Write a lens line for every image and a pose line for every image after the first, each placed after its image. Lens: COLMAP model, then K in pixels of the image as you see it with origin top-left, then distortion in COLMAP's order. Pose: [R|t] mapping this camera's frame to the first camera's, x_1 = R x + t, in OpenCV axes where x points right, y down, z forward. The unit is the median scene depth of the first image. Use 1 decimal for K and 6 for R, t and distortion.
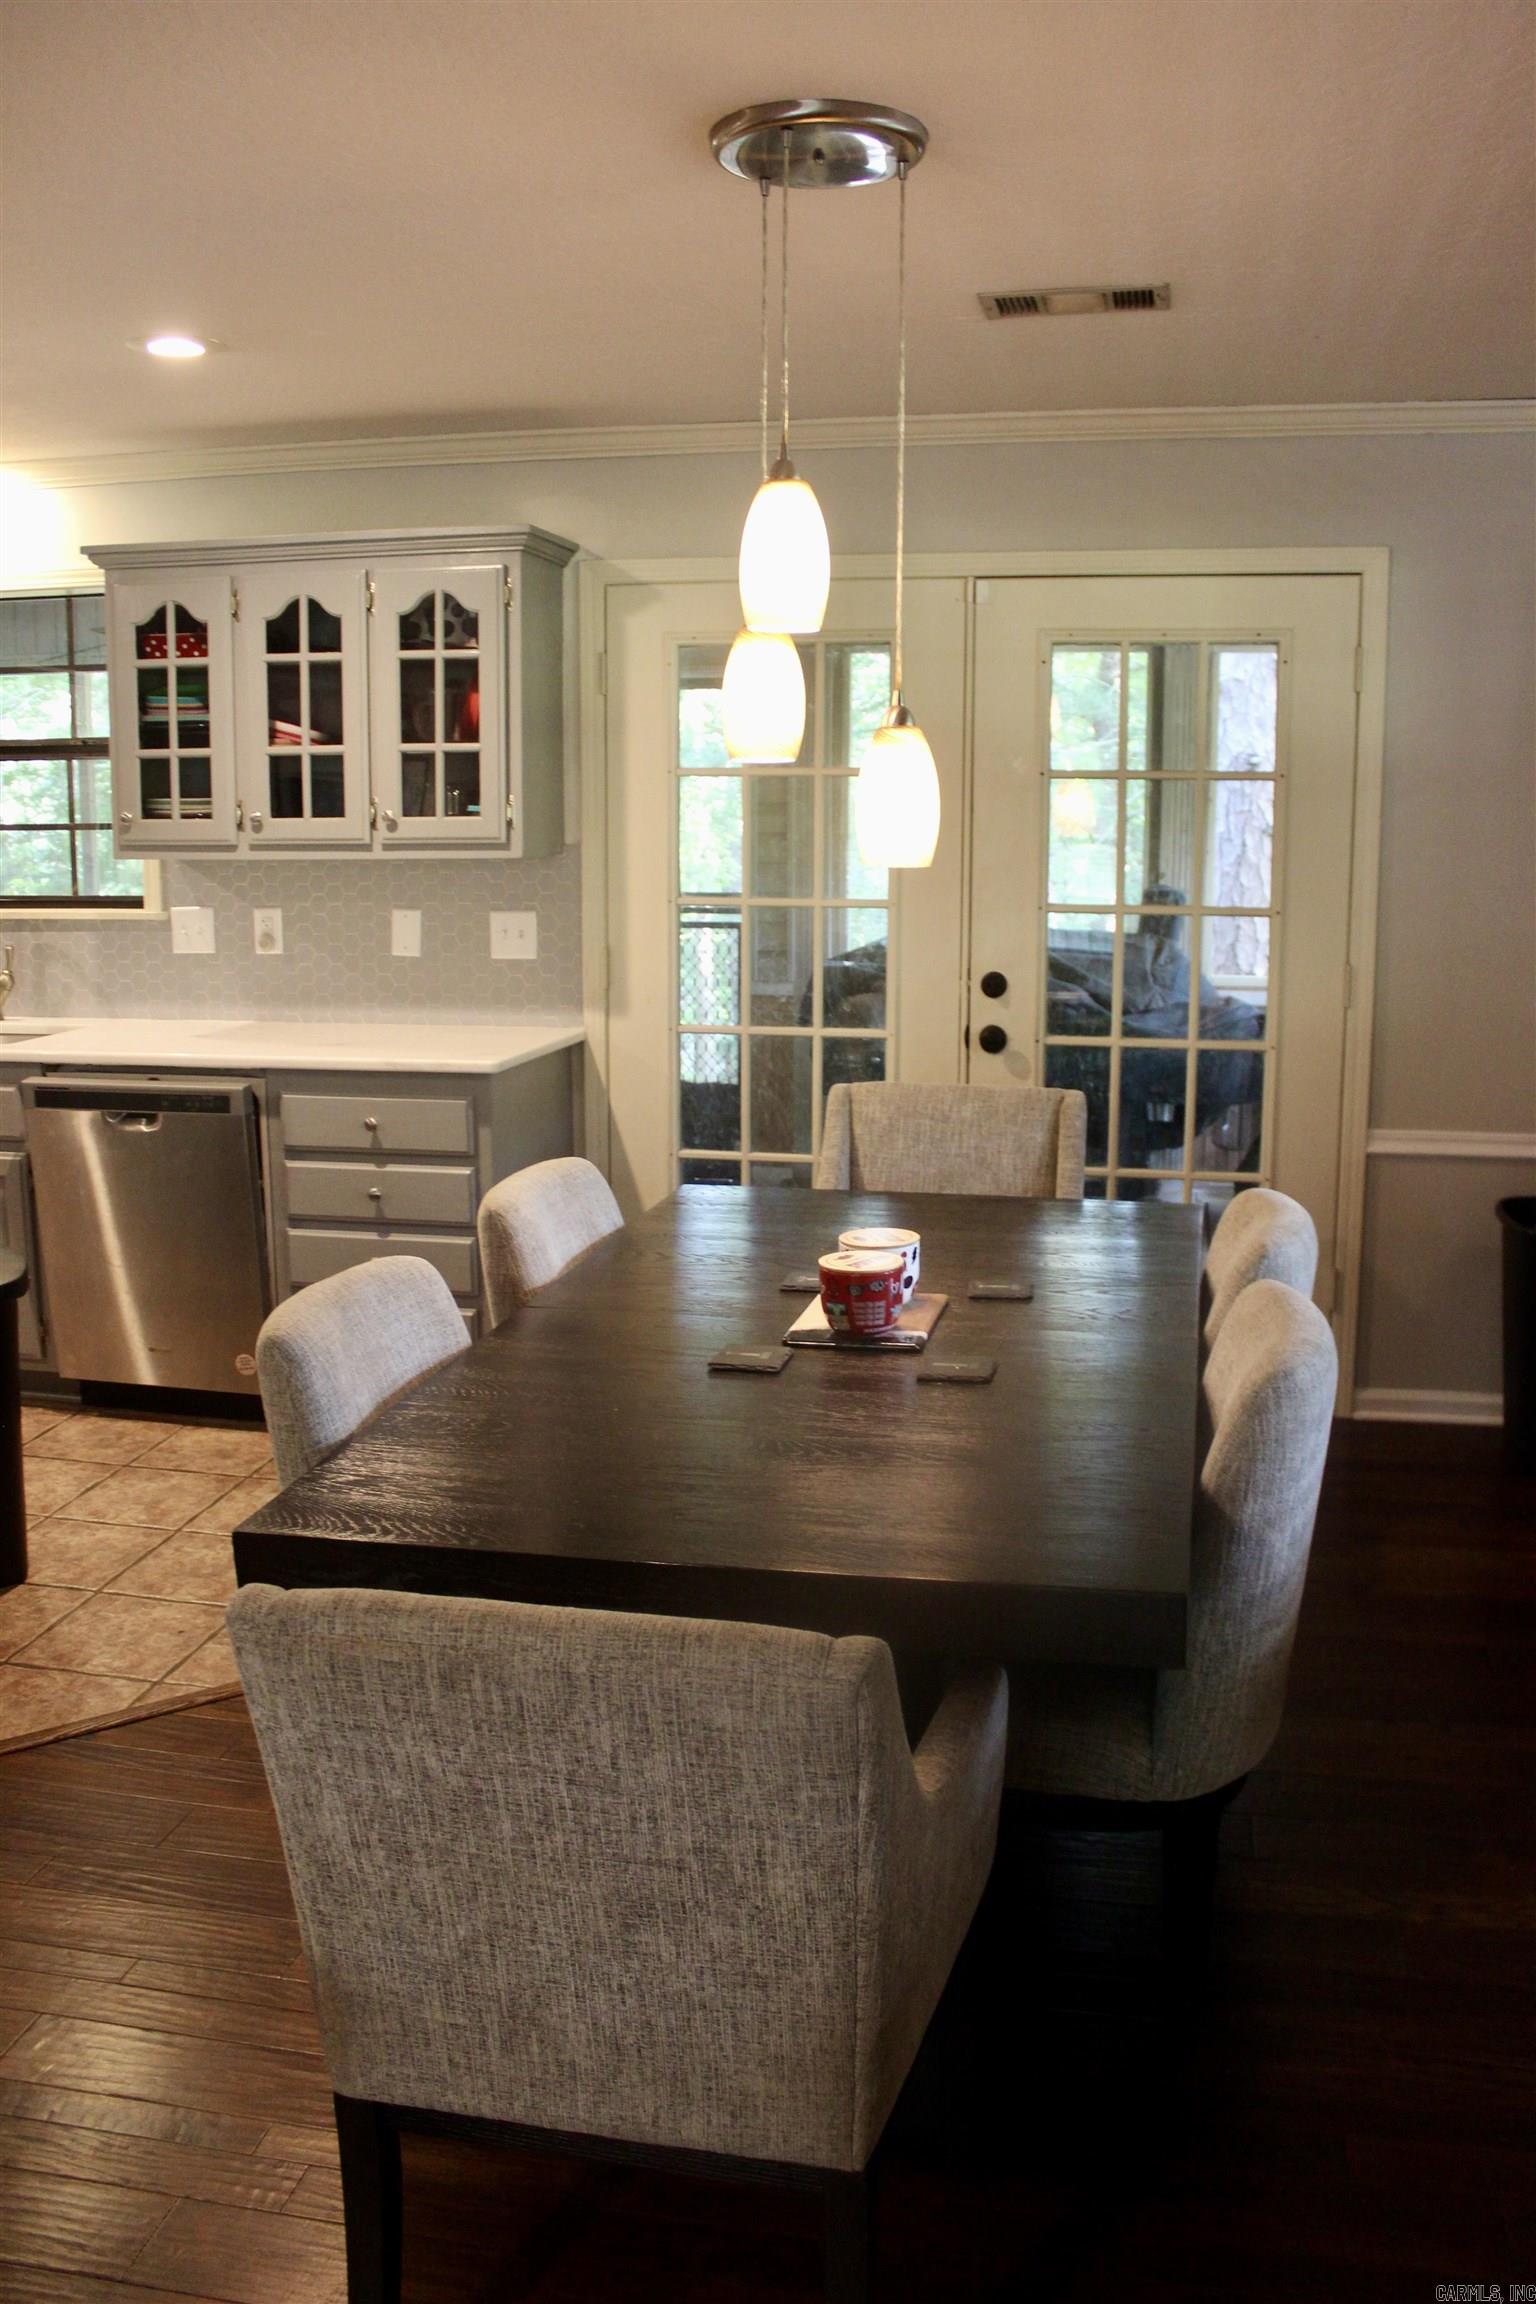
lens RADIAL K [[1930.6, 0, 736.3], [0, 1930.6, 1088.9], [0, 0, 1]] dist [-0.150769, 0.104572]
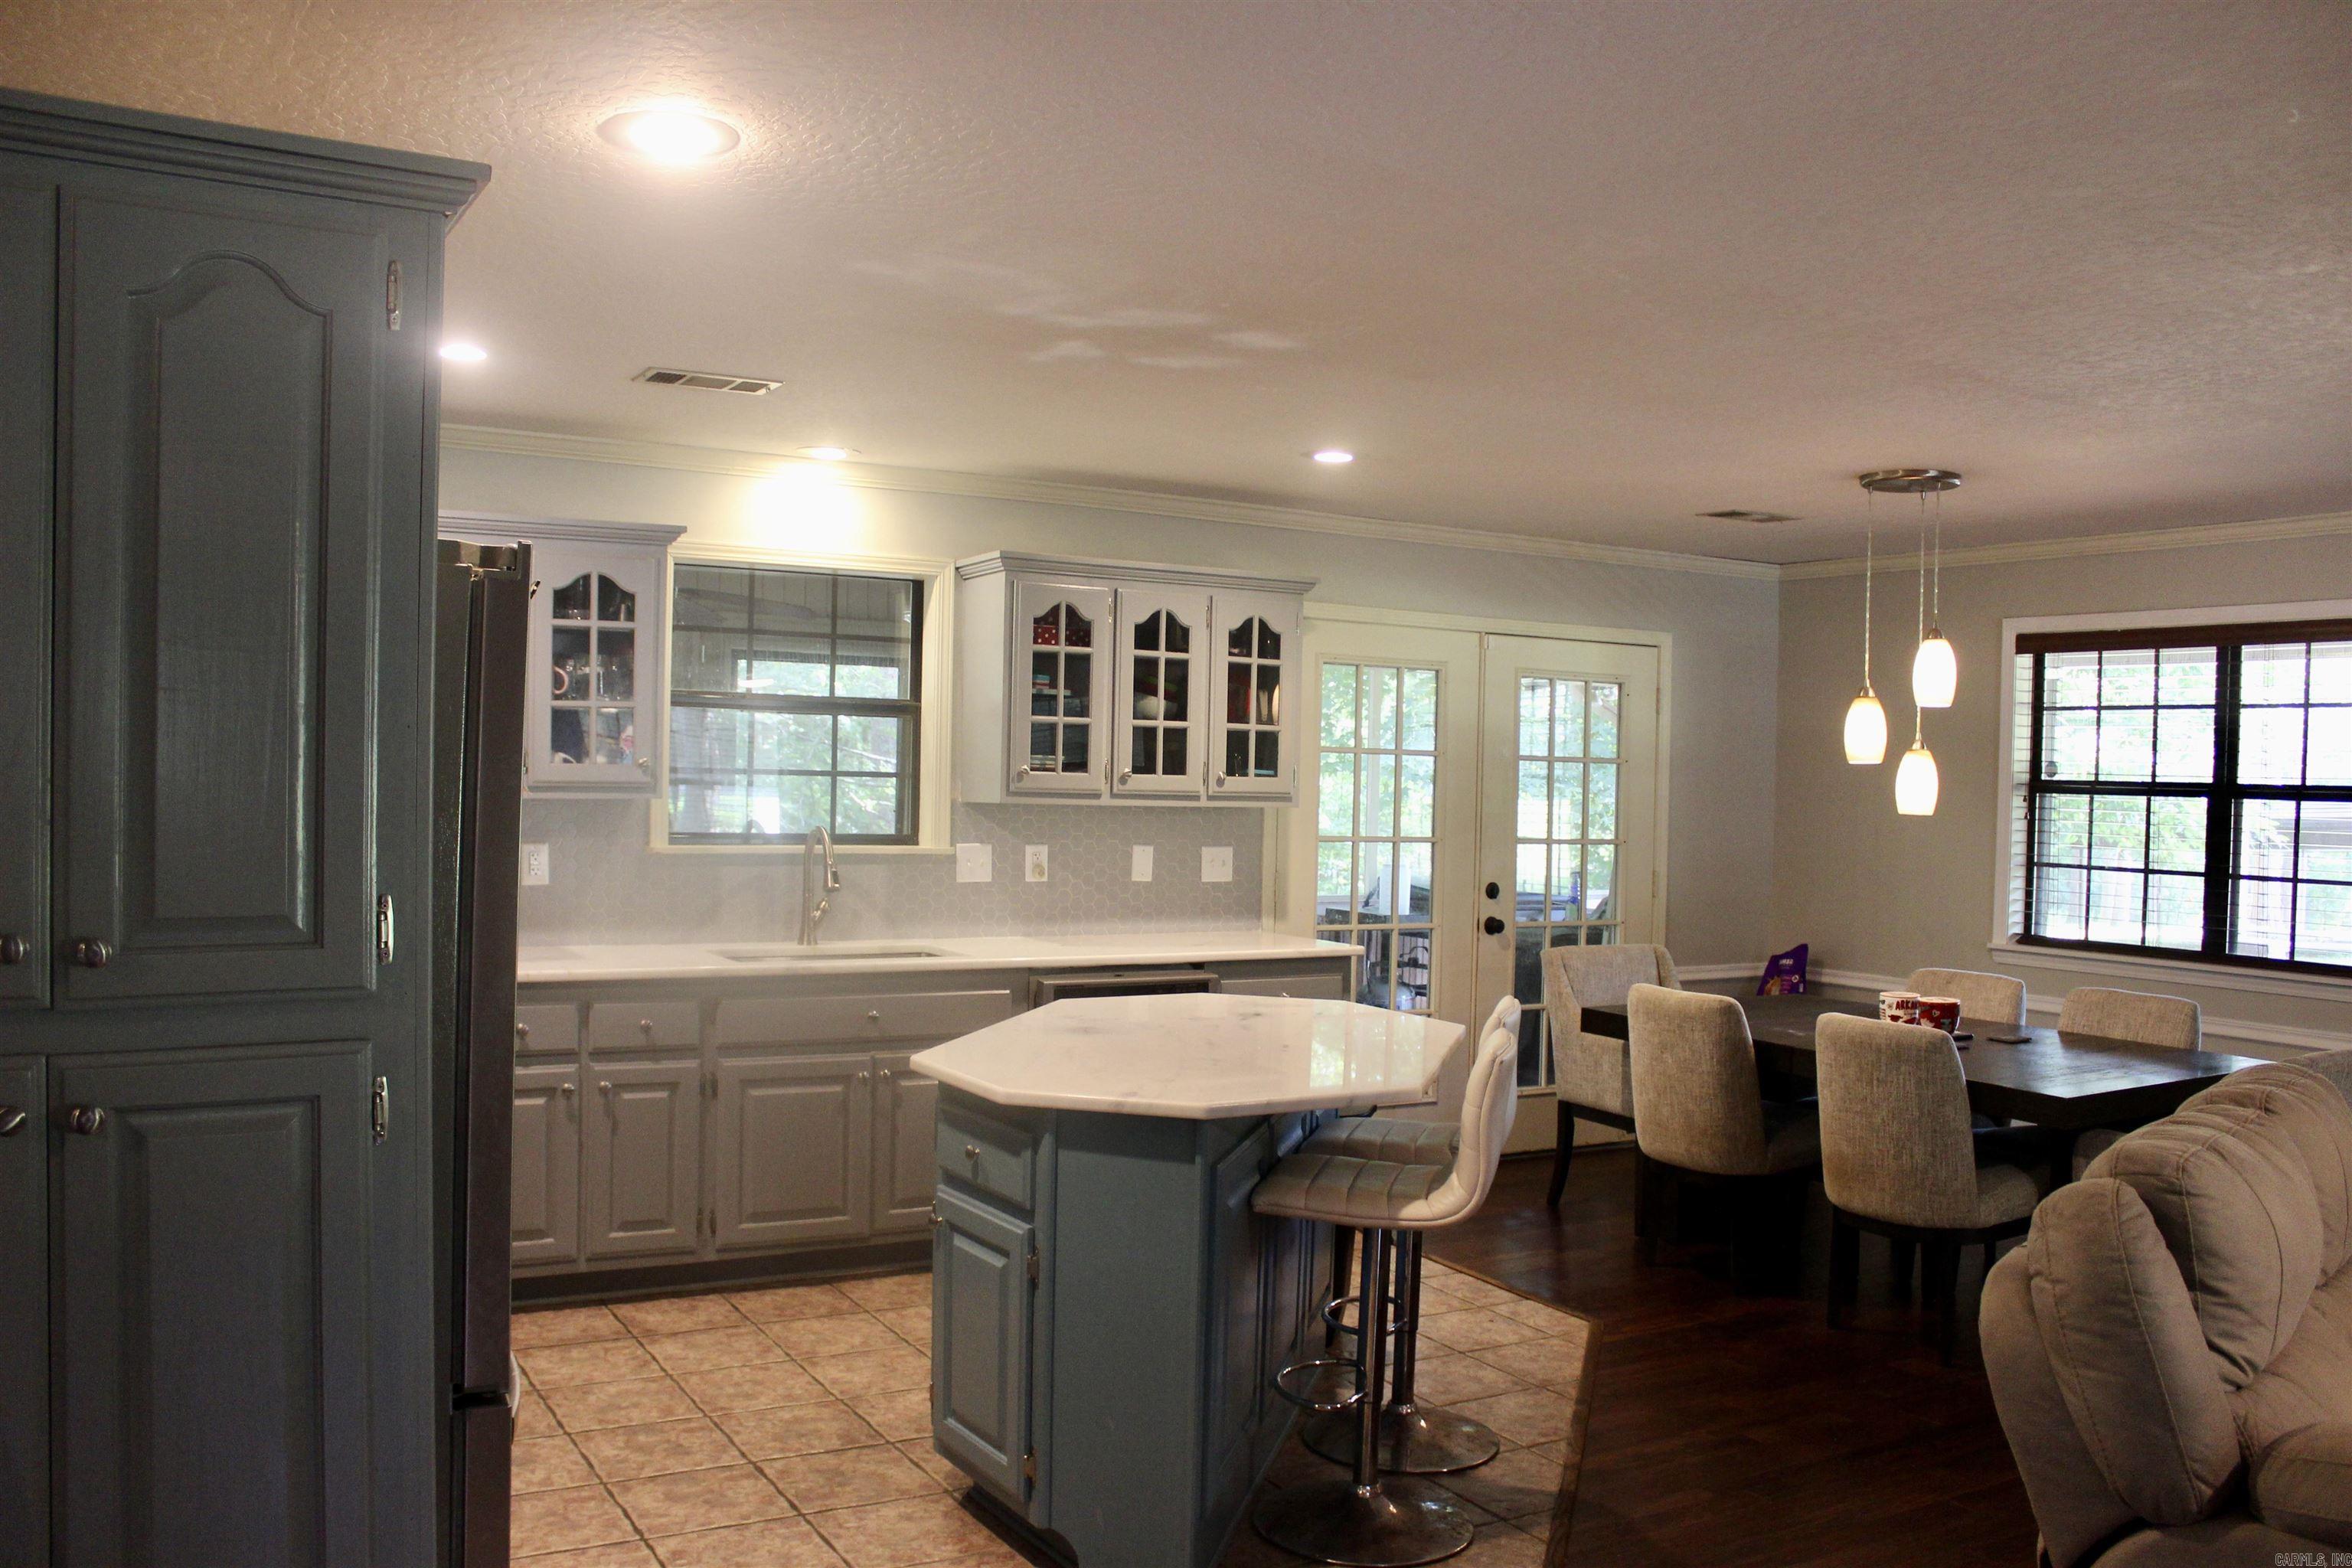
lens RADIAL K [[1970.8, 0, 1177.1], [0, 1970.8, 758.9], [0, 0, 1]] dist [-0.150769, 0.104572]
pose [[0.727759, 0.026777, 0.685310, -1.144145], [0.075526, 0.990031, -0.118887, 0.010202], [-0.681662, 0.138280, 0.718481, 0.011815]]
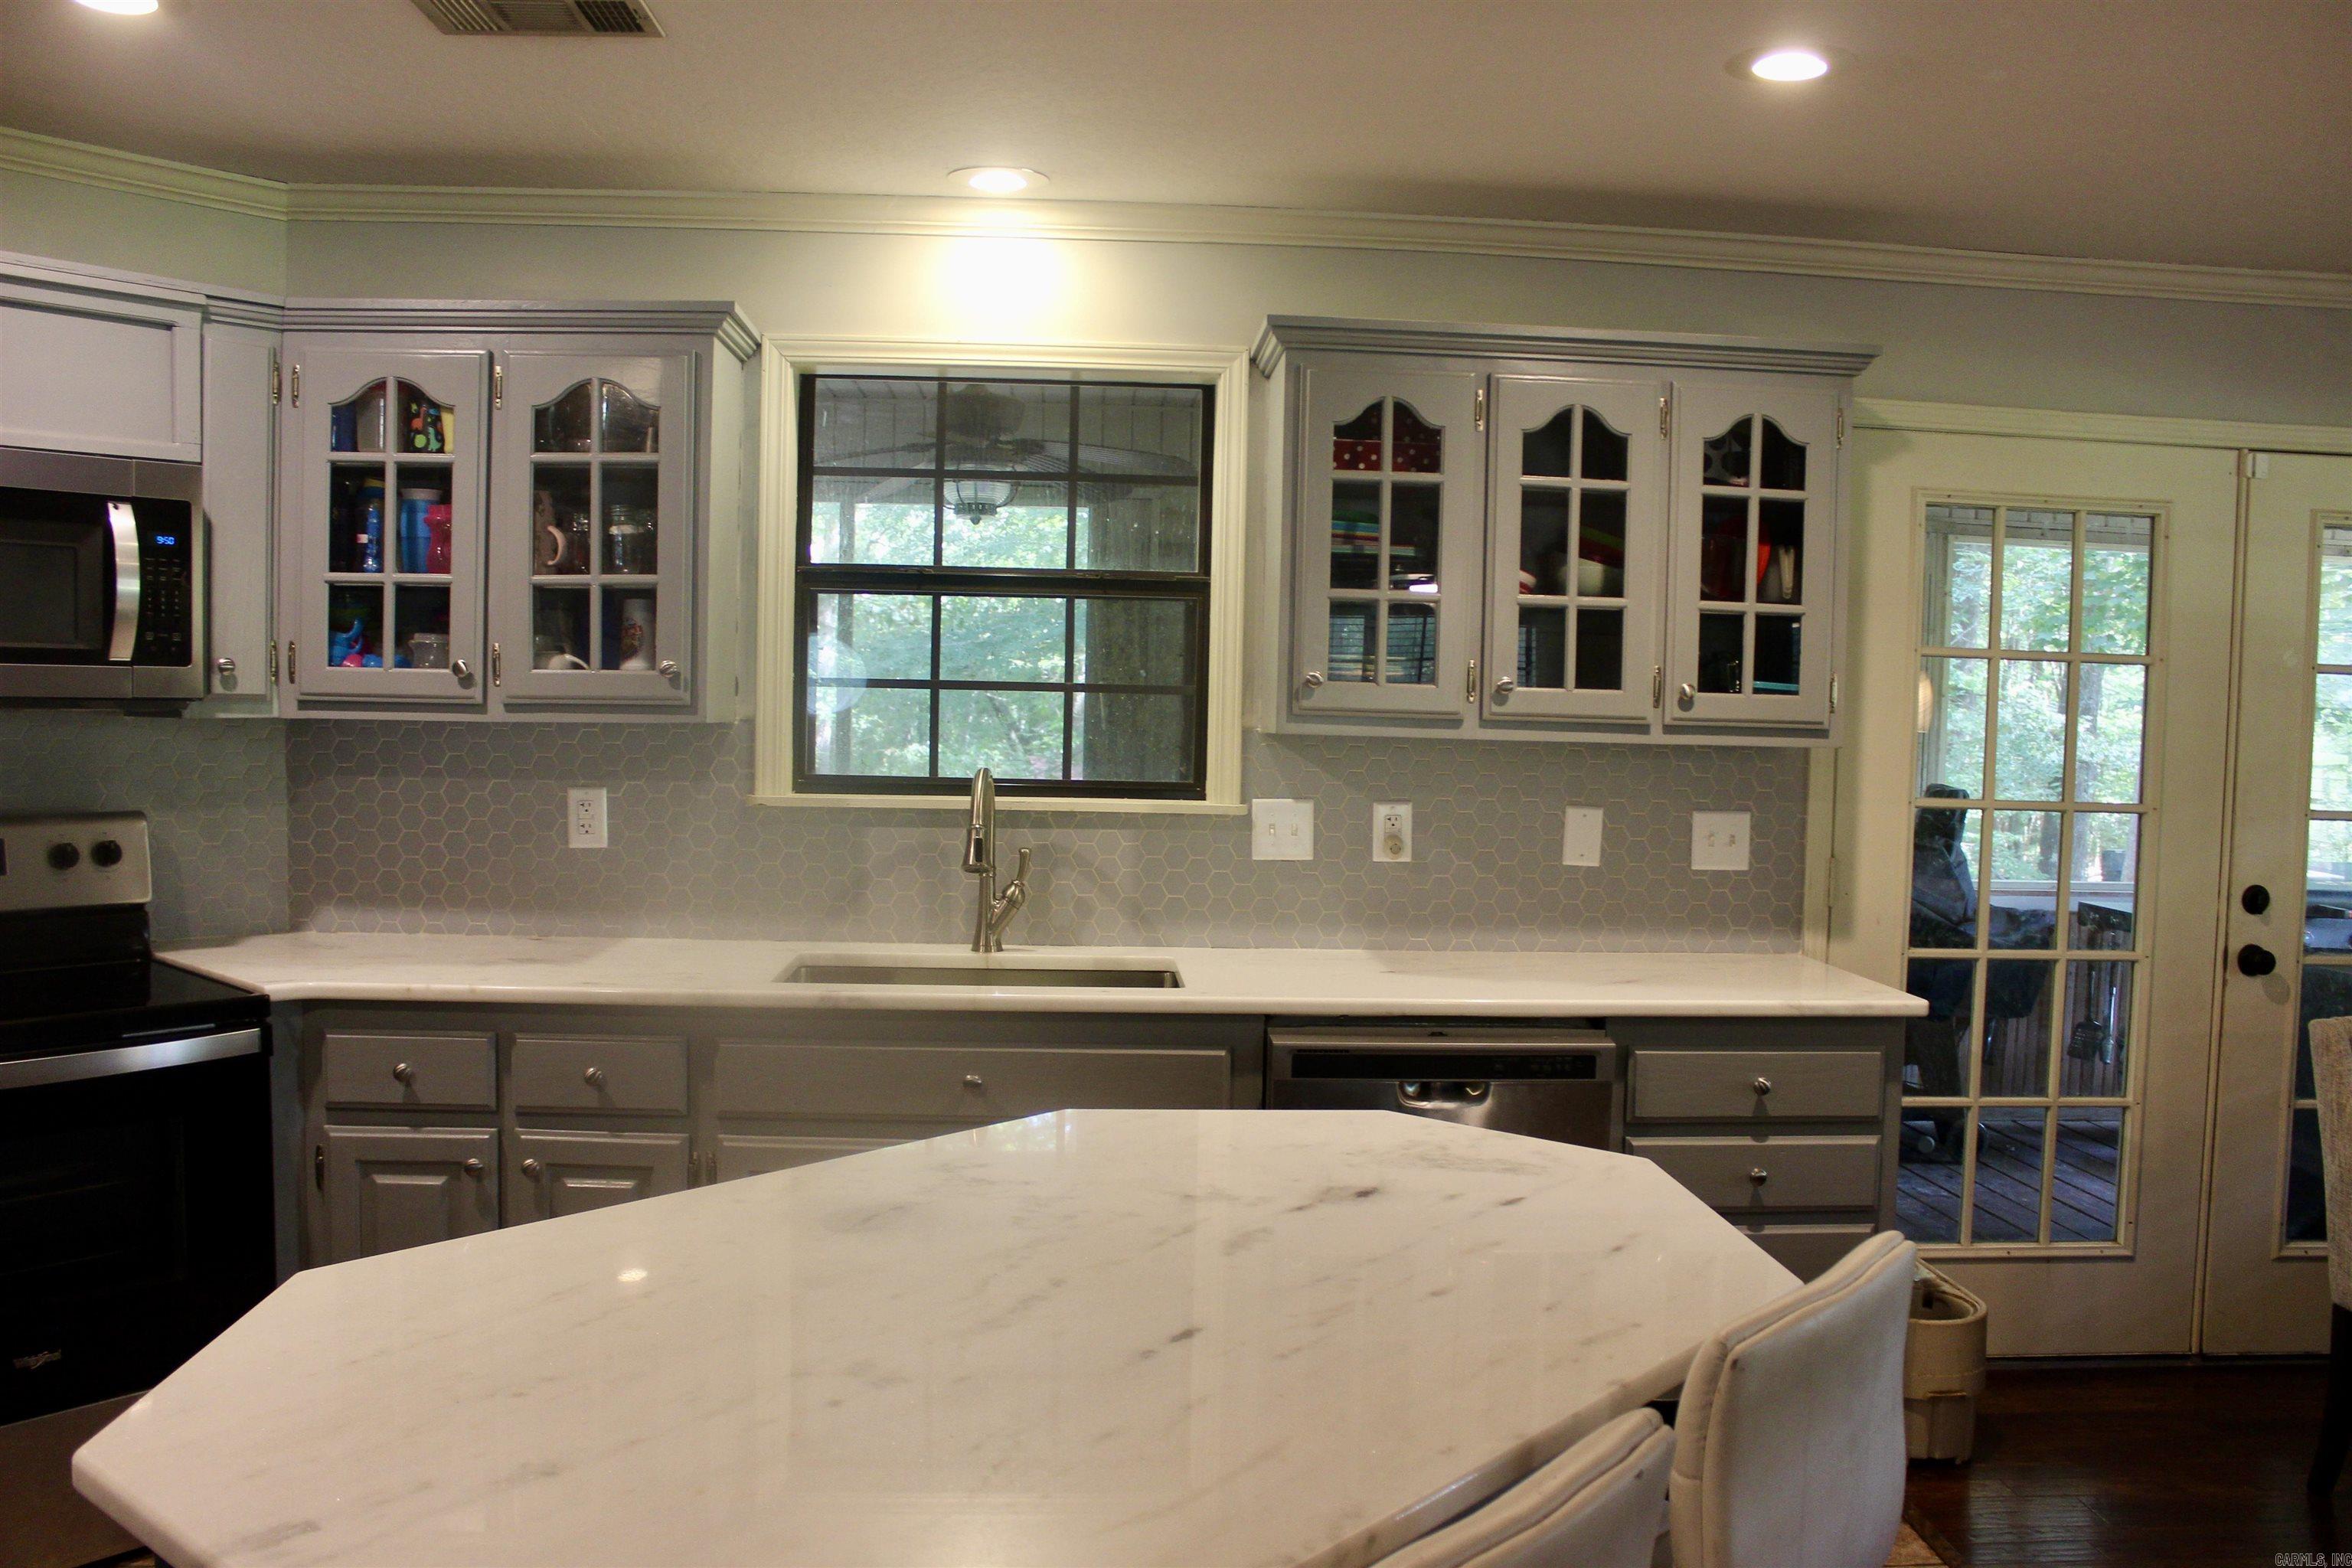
lens RADIAL K [[1970.8, 0, 1178.6], [0, 1970.8, 790.0], [0, 0, 1]] dist [-0.150769, 0.104572]
pose [[0.958128, 0.013429, 0.286025, -0.600060], [0.014746, 0.995260, -0.096123, -0.026726], [-0.285960, 0.096316, 0.953389, 0.291335]]
